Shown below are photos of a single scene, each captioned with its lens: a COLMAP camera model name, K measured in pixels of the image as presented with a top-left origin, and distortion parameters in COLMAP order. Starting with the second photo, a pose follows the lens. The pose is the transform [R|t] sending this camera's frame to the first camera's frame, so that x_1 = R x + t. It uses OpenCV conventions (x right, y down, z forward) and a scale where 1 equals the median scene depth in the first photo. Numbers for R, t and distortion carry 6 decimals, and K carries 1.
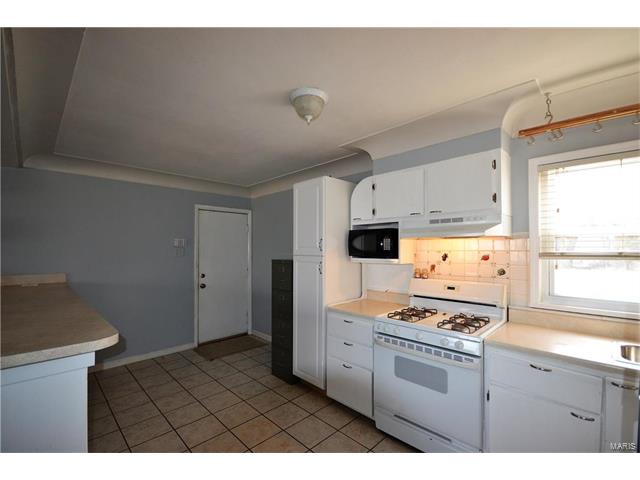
lens RADIAL K [[289.1, 0, 317.7], [0, 289.1, 244.3], [0, 0, 1]] dist [0.004367, -0.000910]
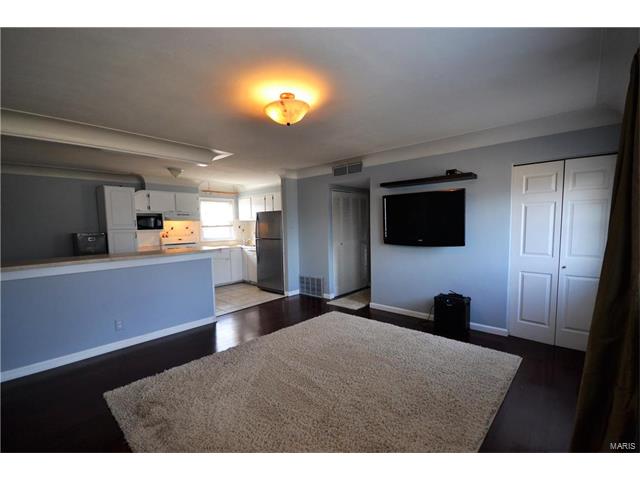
lens RADIAL K [[289.1, 0, 320.4], [0, 289.1, 243.3], [0, 0, 1]] dist [0.004367, -0.000910]
pose [[-0.054268, -0.060911, 0.996667, -2.353511], [0.005223, 0.998107, 0.061284, 0.029390], [-0.998513, 0.008531, -0.053848, -0.167277]]
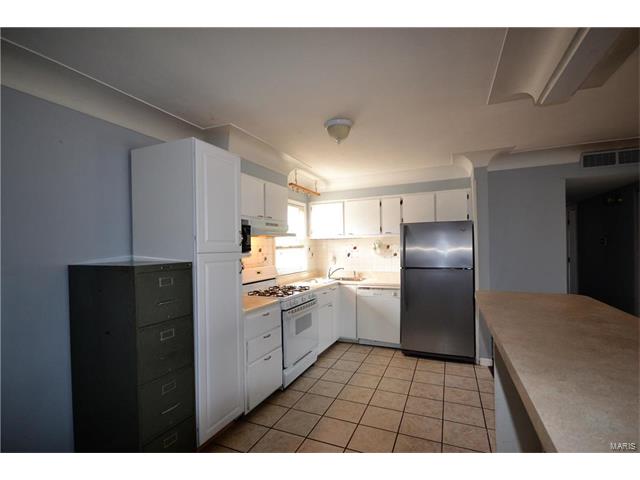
lens RADIAL K [[289.1, 0, 325.9], [0, 289.1, 244.6], [0, 0, 1]] dist [0.004367, -0.000910]
pose [[-0.380851, 0.011079, 0.924570, -0.963632], [0.004625, 0.999939, -0.010077, 0.032965], [-0.924625, 0.000439, -0.380879, 1.251446]]
